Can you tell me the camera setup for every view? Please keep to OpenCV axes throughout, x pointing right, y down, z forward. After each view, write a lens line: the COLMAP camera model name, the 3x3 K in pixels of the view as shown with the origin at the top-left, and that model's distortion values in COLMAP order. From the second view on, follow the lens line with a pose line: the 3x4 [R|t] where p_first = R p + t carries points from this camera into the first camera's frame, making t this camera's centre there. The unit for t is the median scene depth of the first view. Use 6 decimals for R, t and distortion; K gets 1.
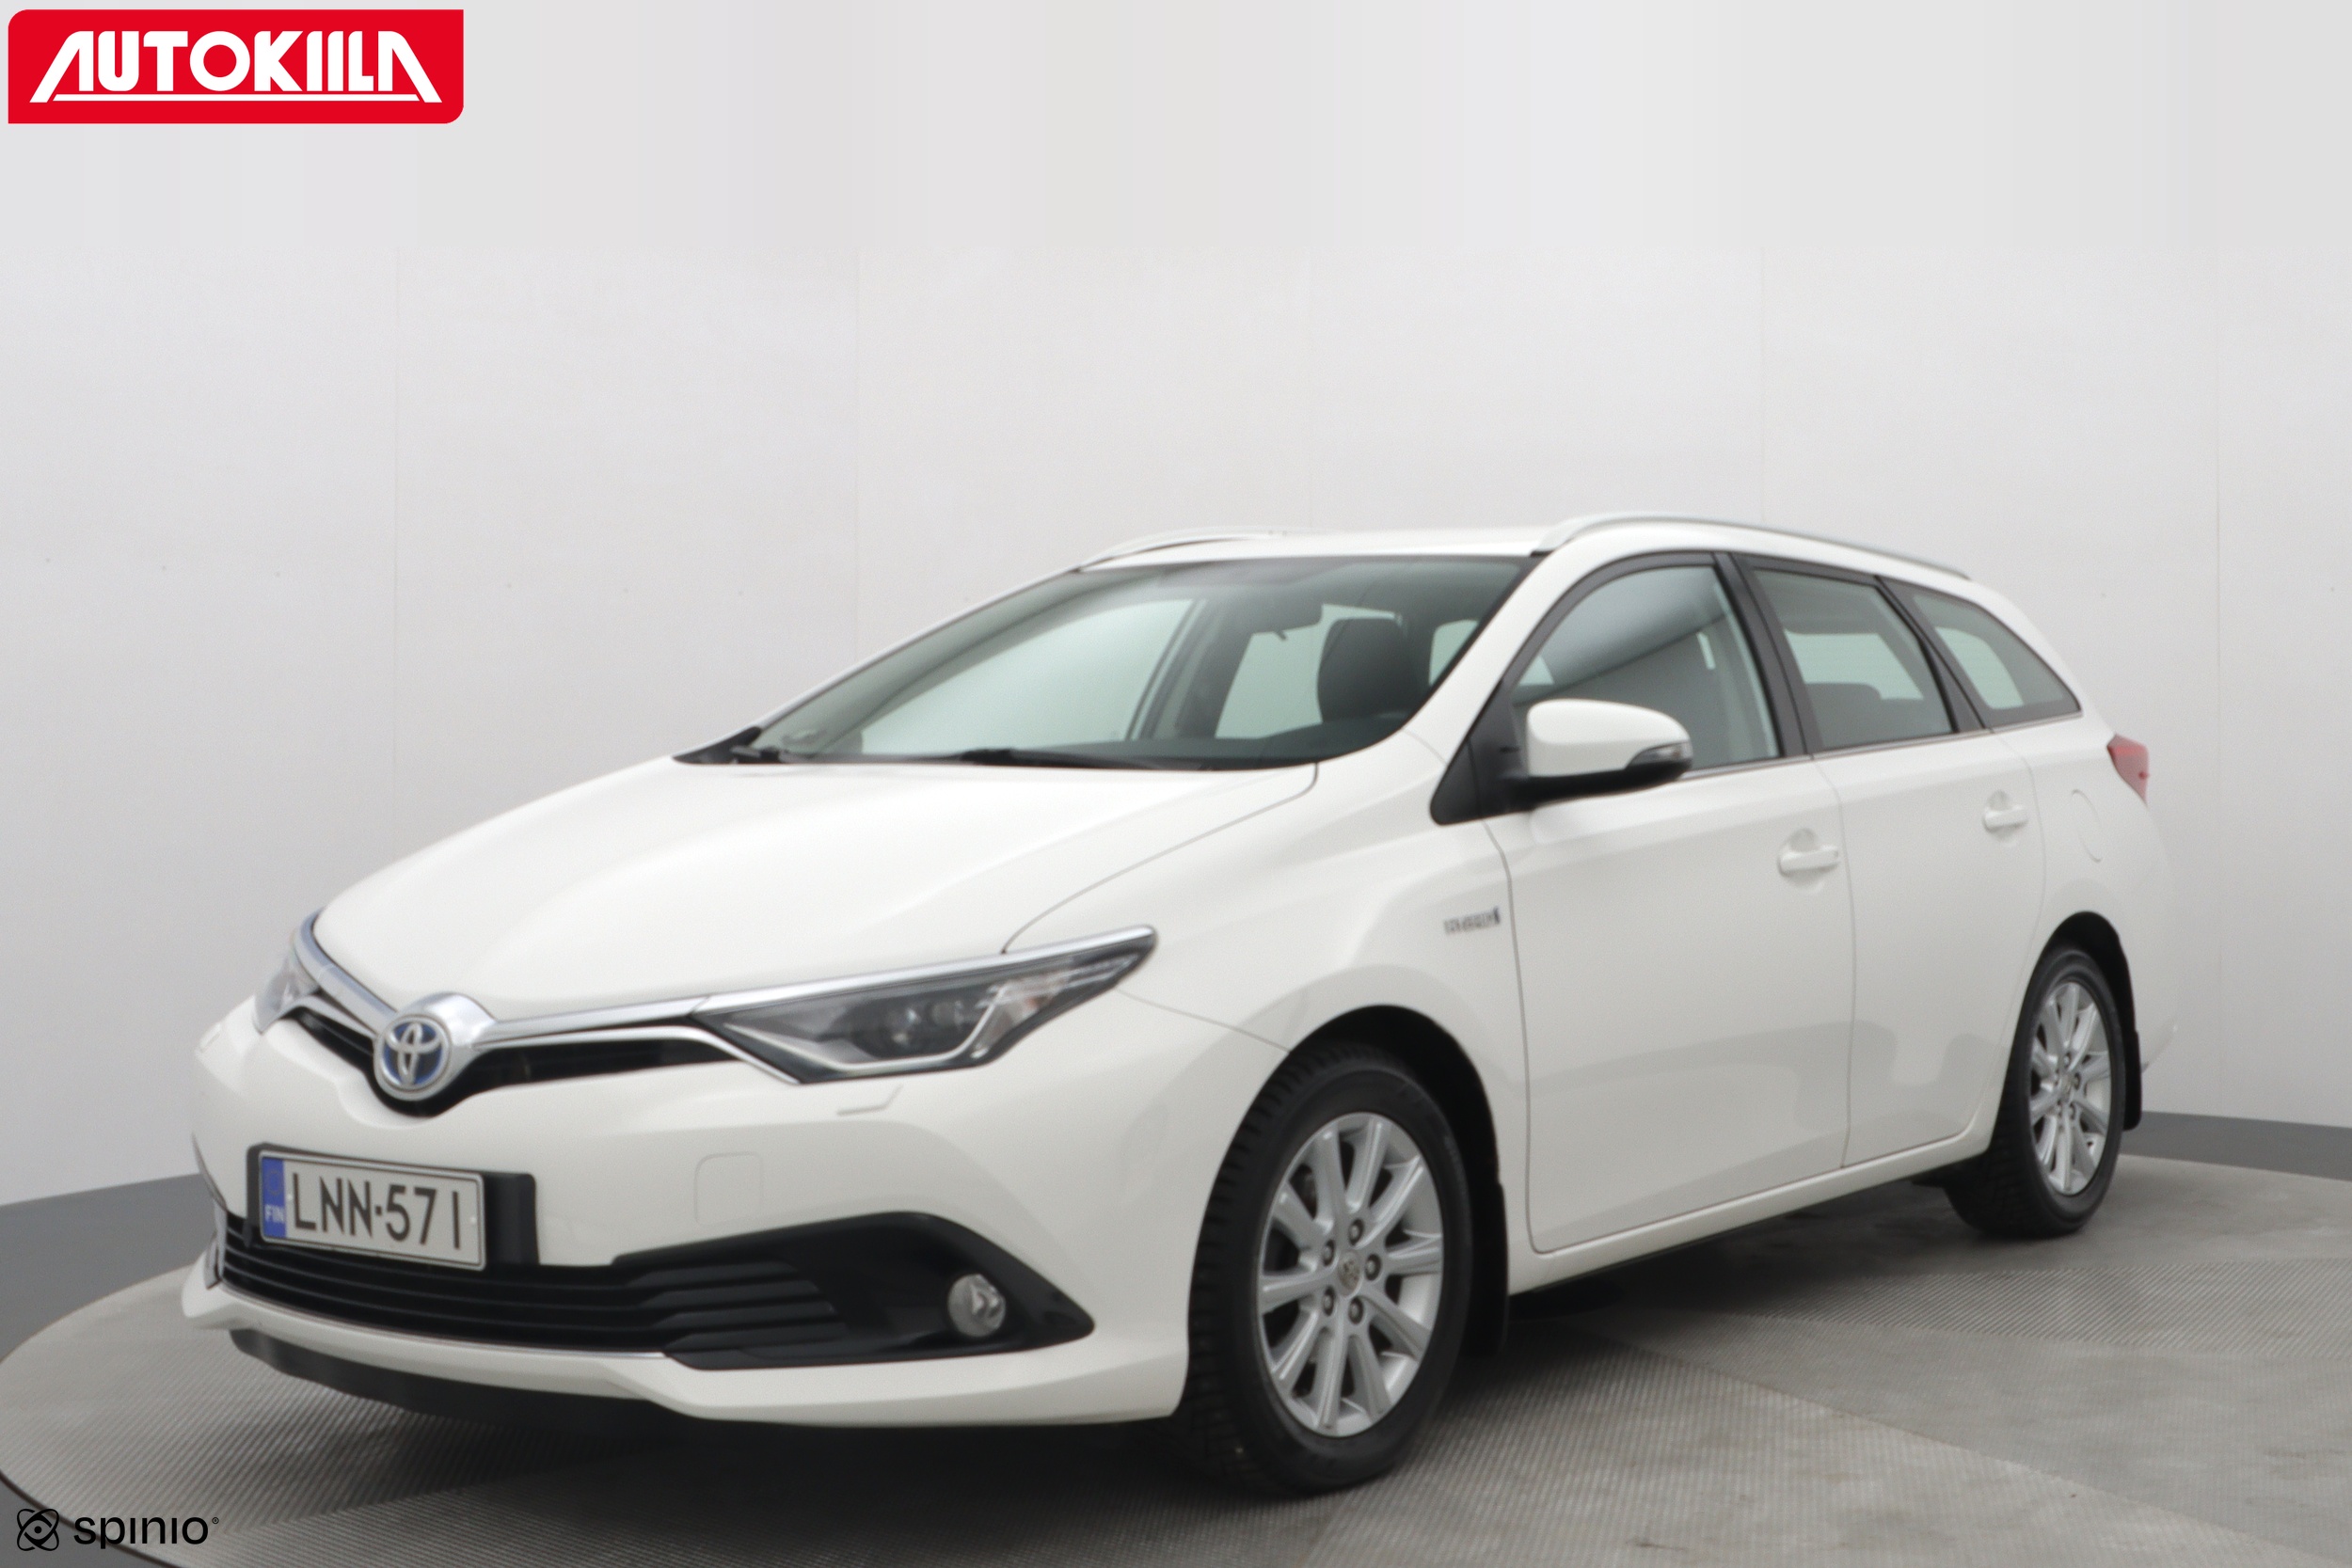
lens RADIAL K [[3352.3, 0, 1176.0], [0, 3352.3, 784.0], [0, 0, 1]] dist [0.148108, 0.018270]
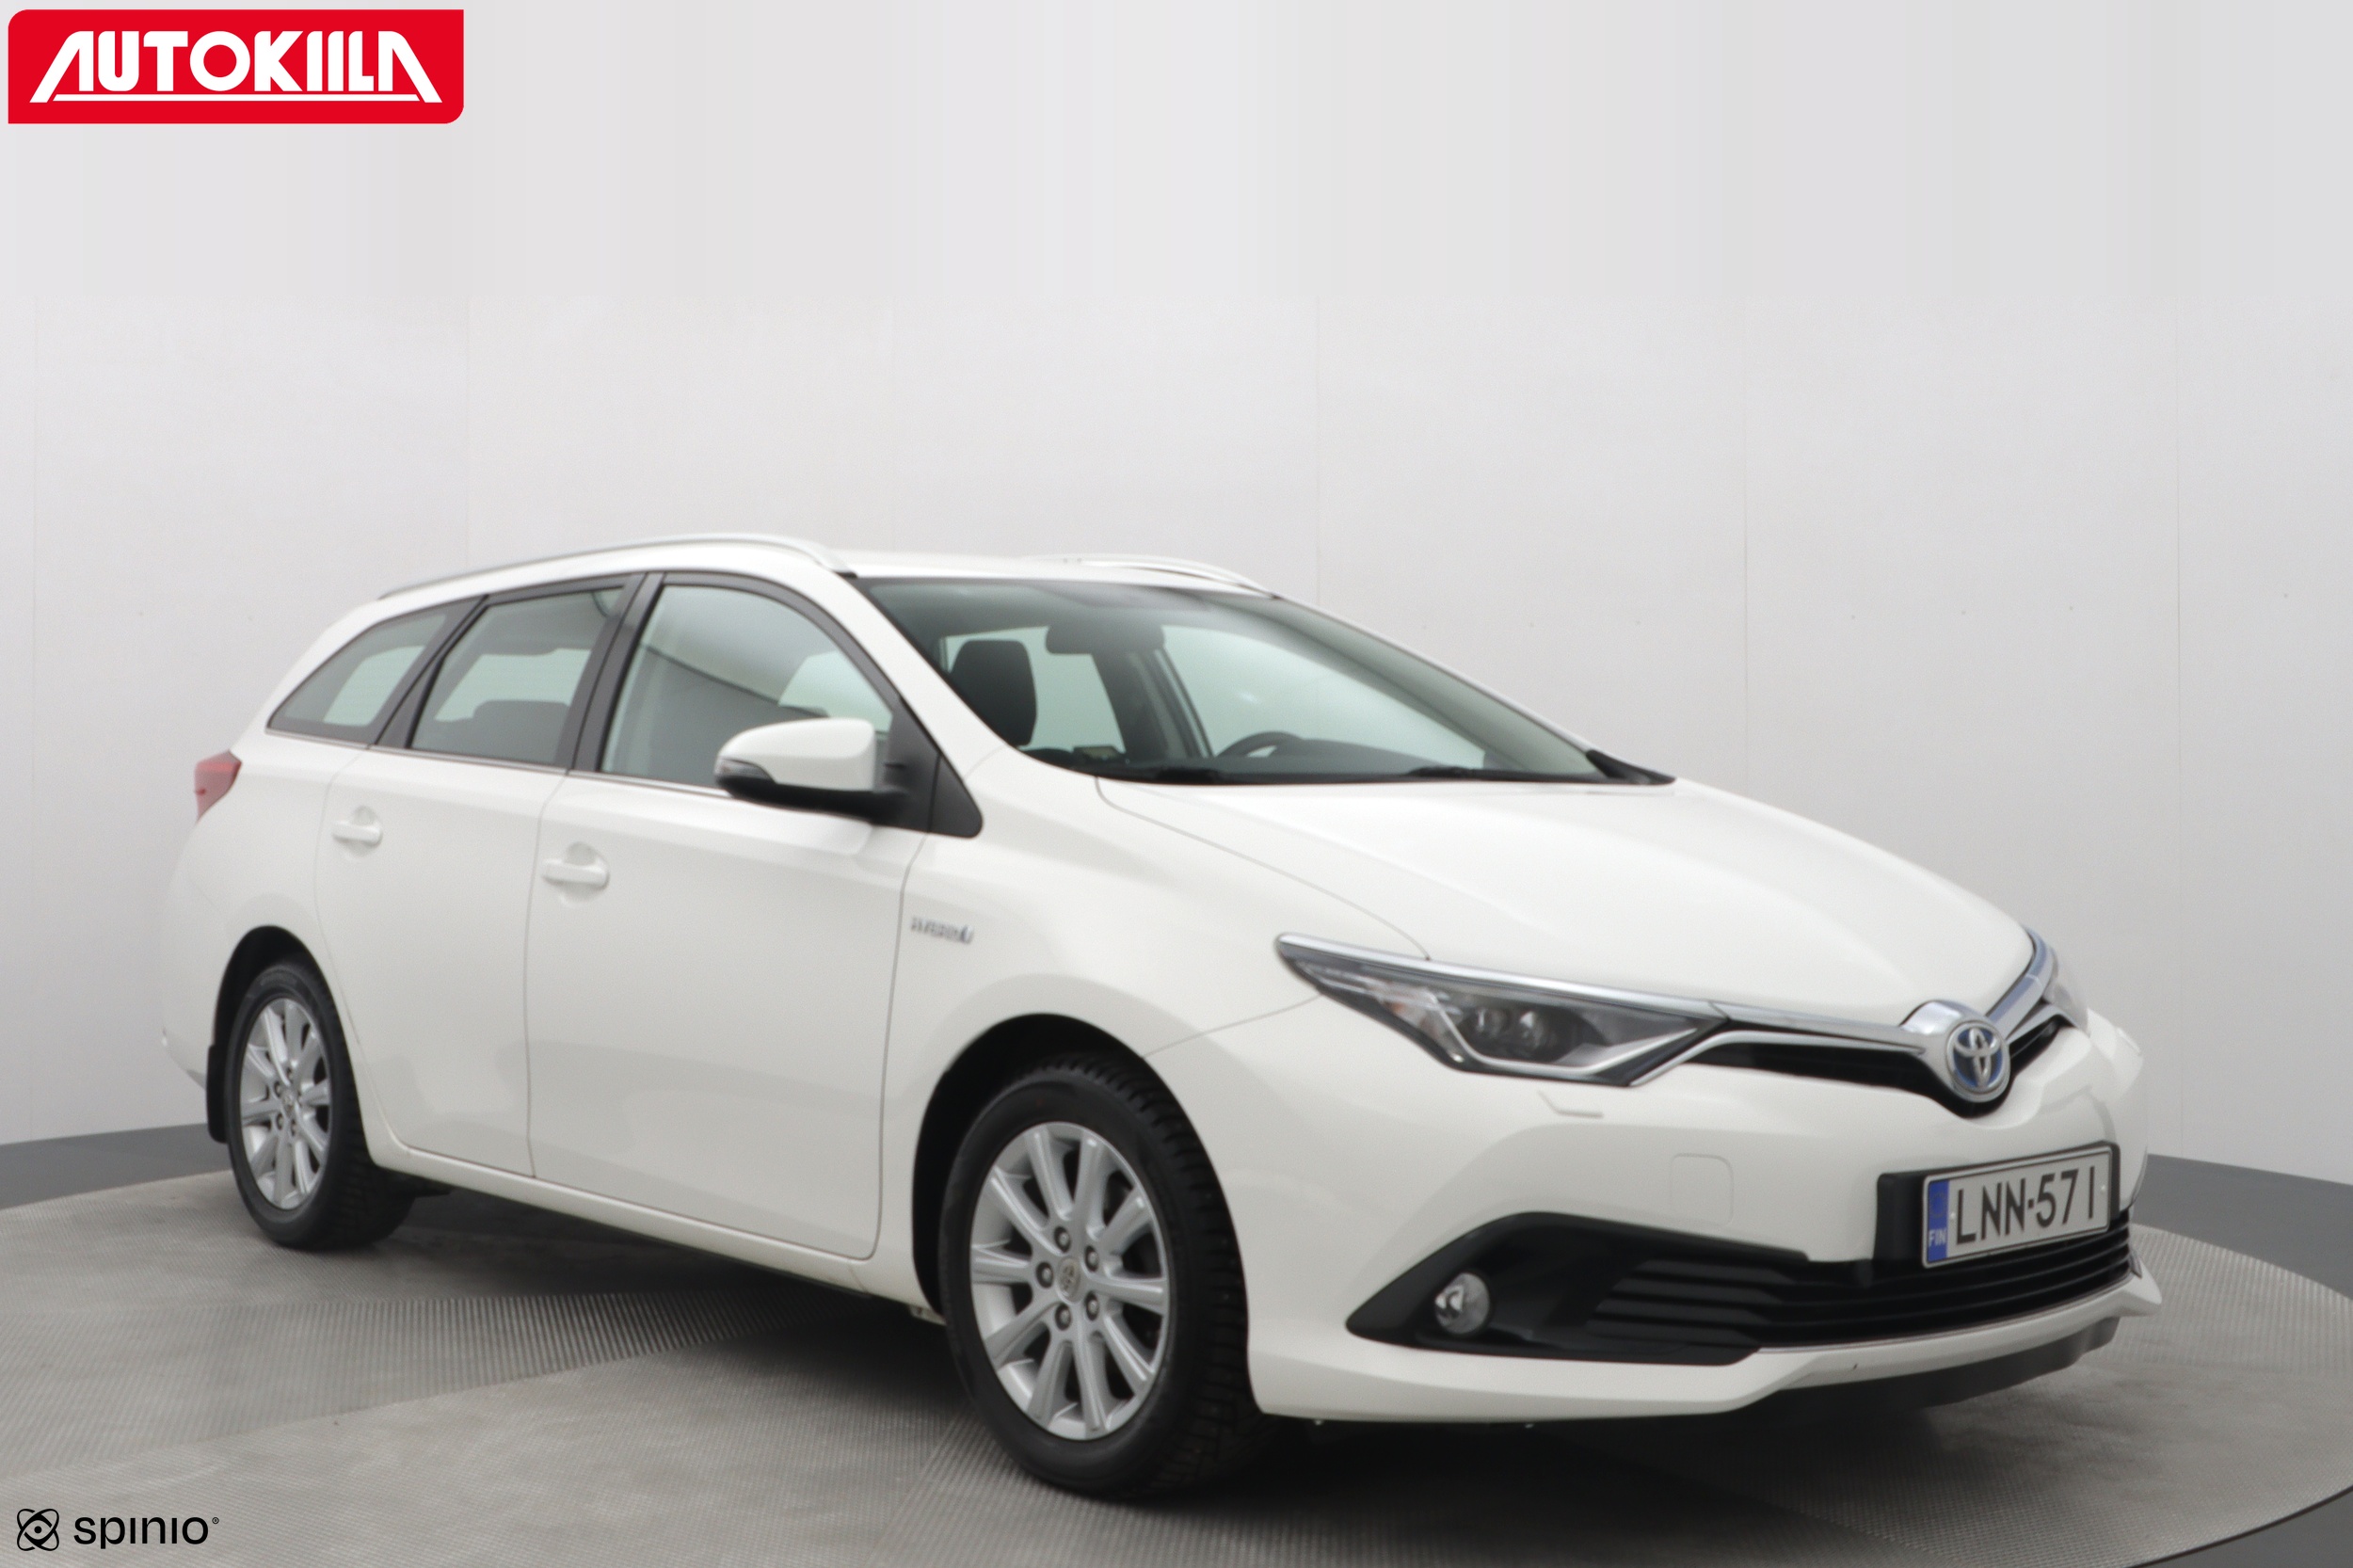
lens RADIAL K [[3354.0, 0, 1176.5], [0, 3354.0, 784.0], [0, 0, 1]] dist [0.148108, 0.018270]
pose [[0.133390, -0.018711, 0.990887, -1.319540], [0.023641, 0.999597, 0.015693, -0.027887], [-0.990782, 0.021332, 0.133779, 1.121783]]
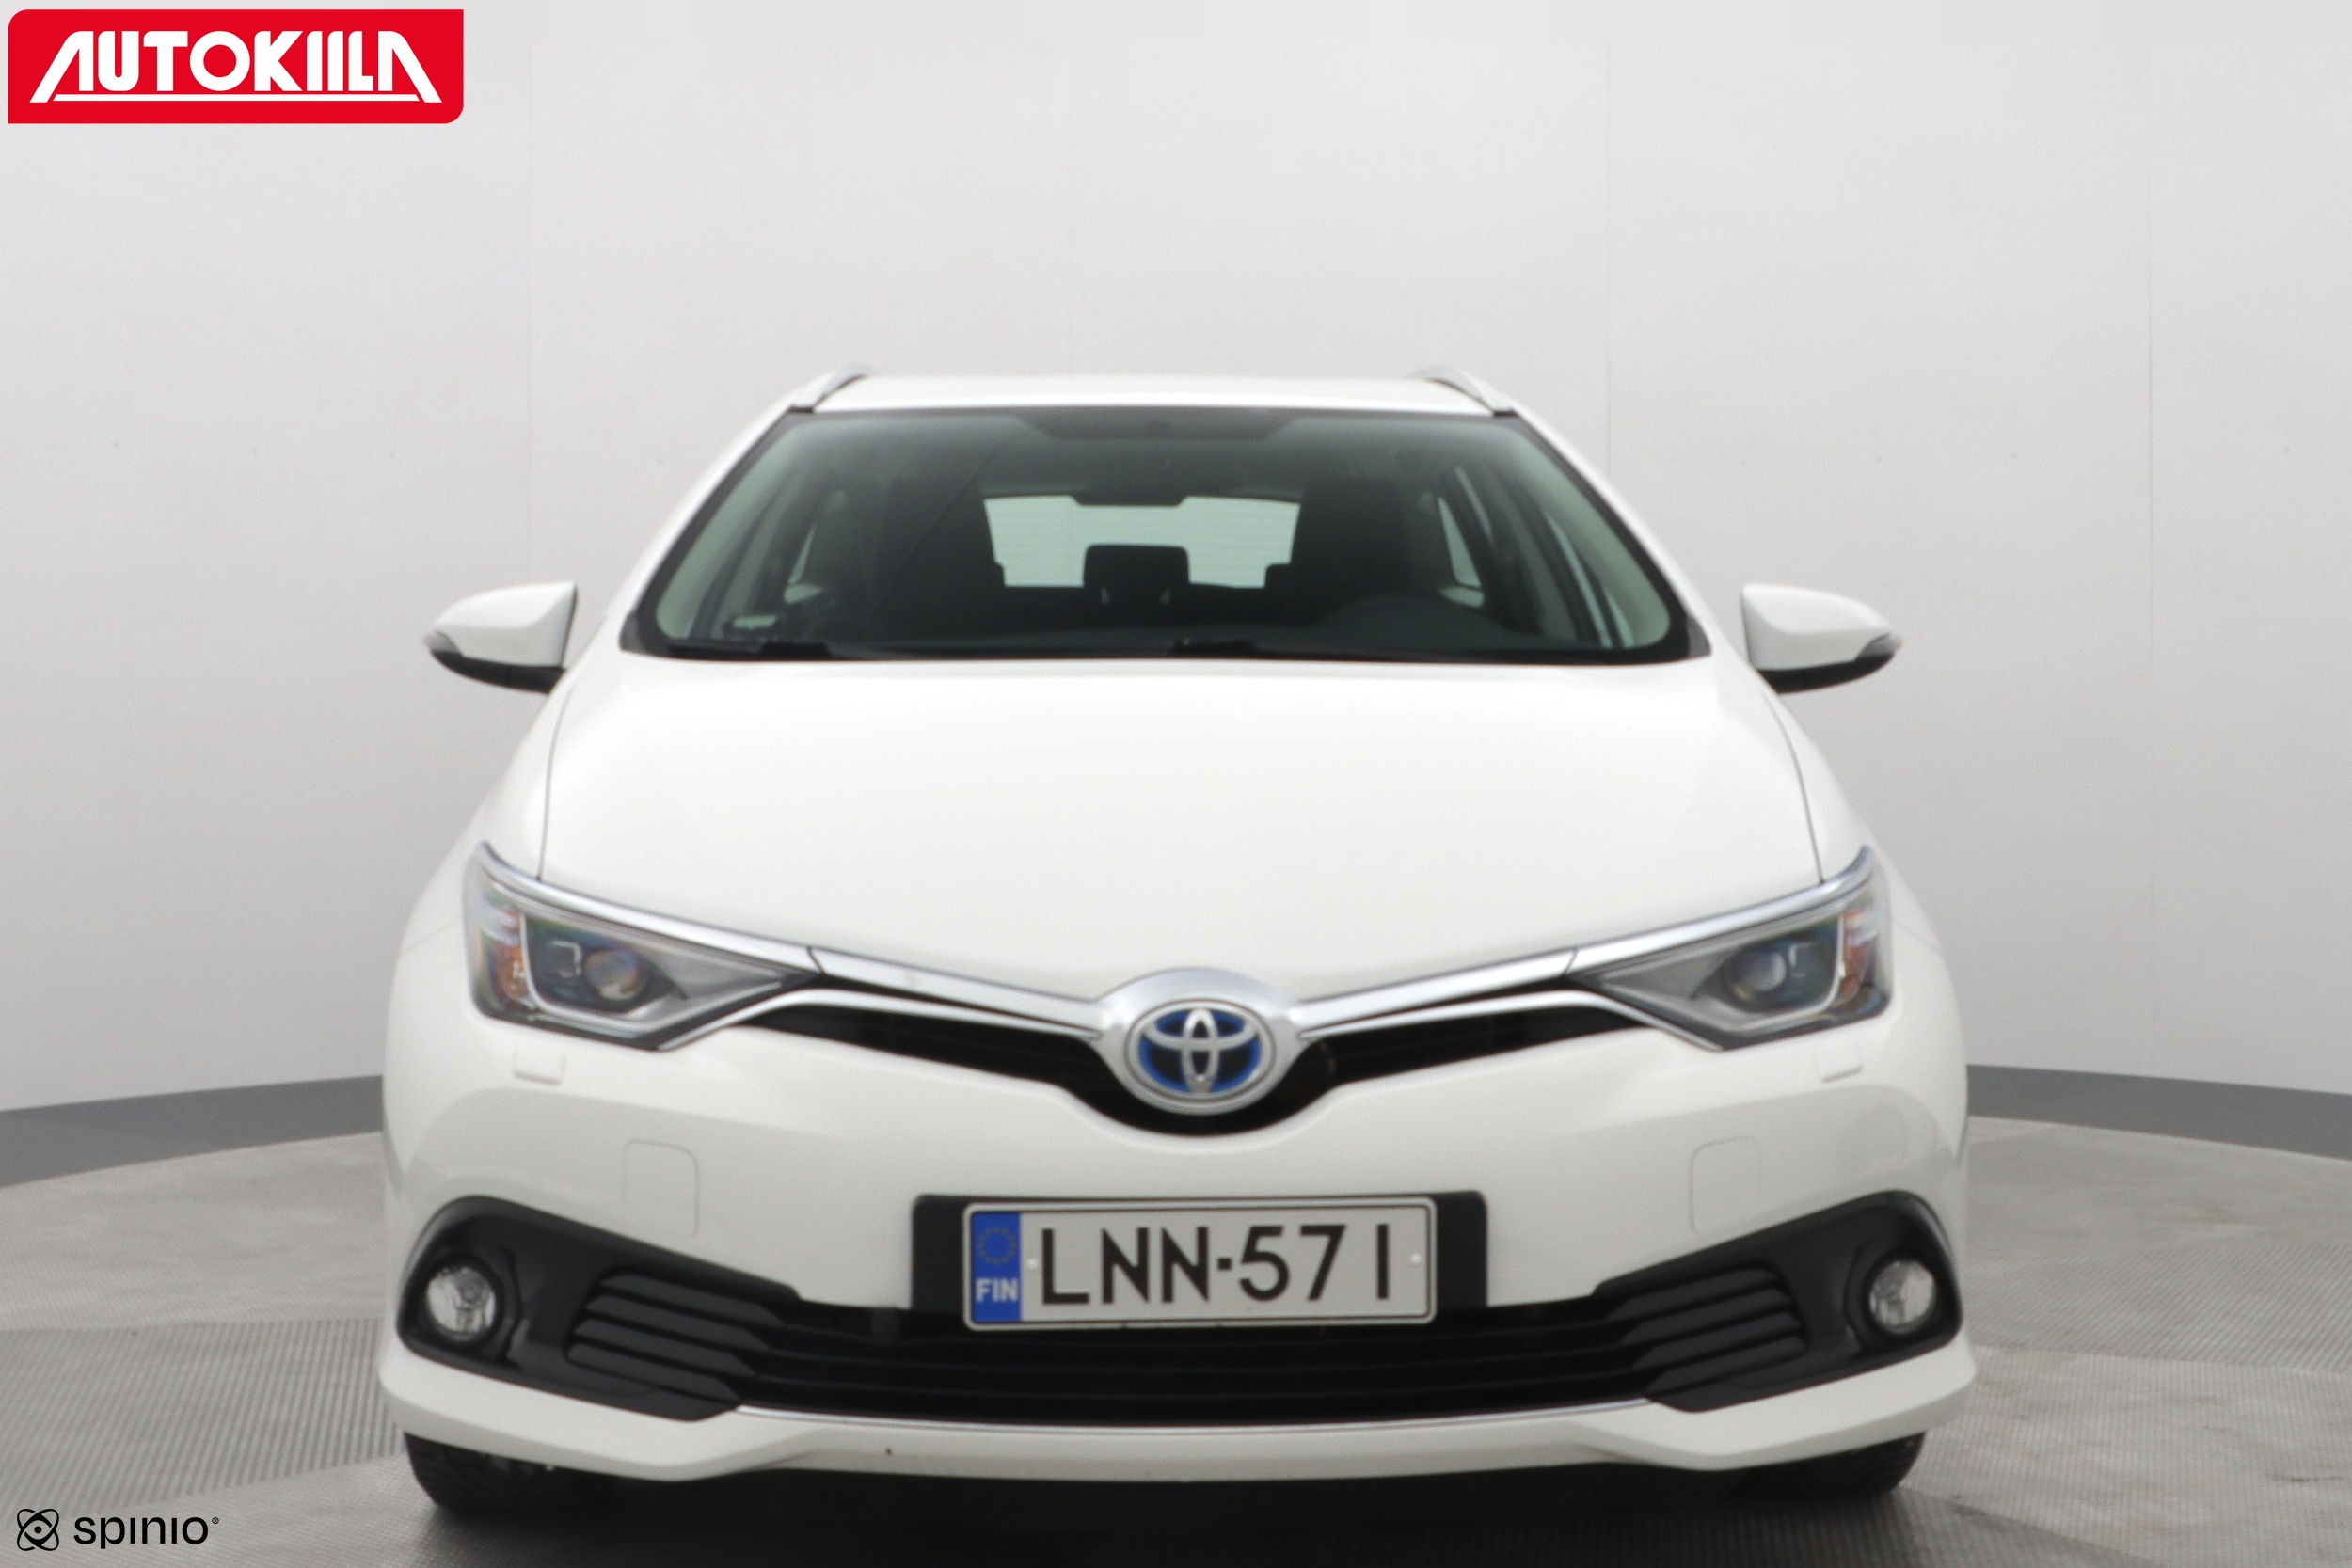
lens RADIAL K [[3352.3, 0, 1176.0], [0, 3352.3, 784.0], [0, 0, 1]] dist [0.148108, 0.018270]
pose [[0.765984, -0.020994, 0.642517, -0.715112], [0.016886, 0.999779, 0.012537, 0.011620], [-0.642638, 0.001246, 0.766169, 0.444180]]
